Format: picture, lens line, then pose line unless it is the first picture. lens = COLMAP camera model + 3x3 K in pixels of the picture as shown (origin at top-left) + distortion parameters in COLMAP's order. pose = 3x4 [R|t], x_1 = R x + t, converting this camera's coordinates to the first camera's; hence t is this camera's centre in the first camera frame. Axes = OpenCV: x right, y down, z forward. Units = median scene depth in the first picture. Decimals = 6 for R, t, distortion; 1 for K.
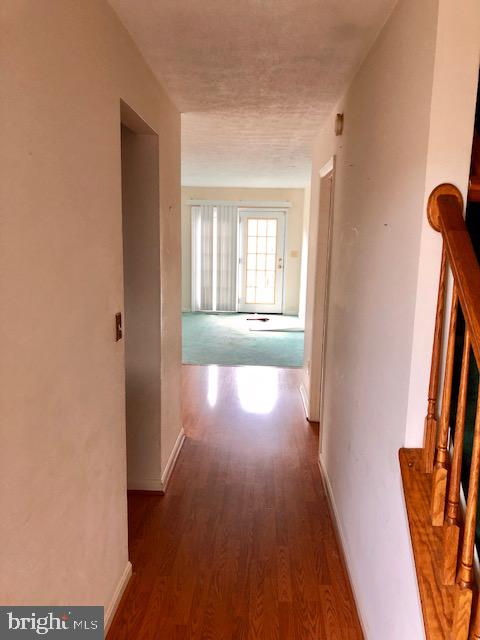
lens RADIAL K [[525.2, 0, 240.2], [0, 525.2, 320.6], [0, 0, 1]] dist [0.020806, -0.022040]
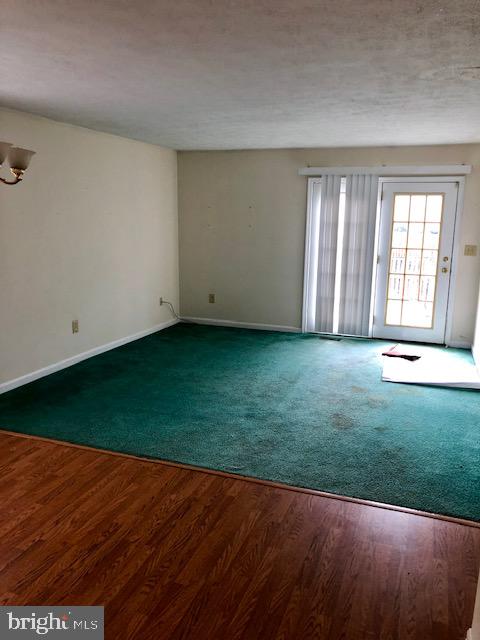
lens RADIAL K [[525.2, 0, 236.5], [0, 525.2, 309.0], [0, 0, 1]] dist [0.020806, -0.022040]
pose [[0.950492, 0.051298, -0.306487, 0.035133], [-0.048846, 0.998683, 0.015670, -0.054732], [0.306887, 0.000076, 0.951746, 0.328332]]
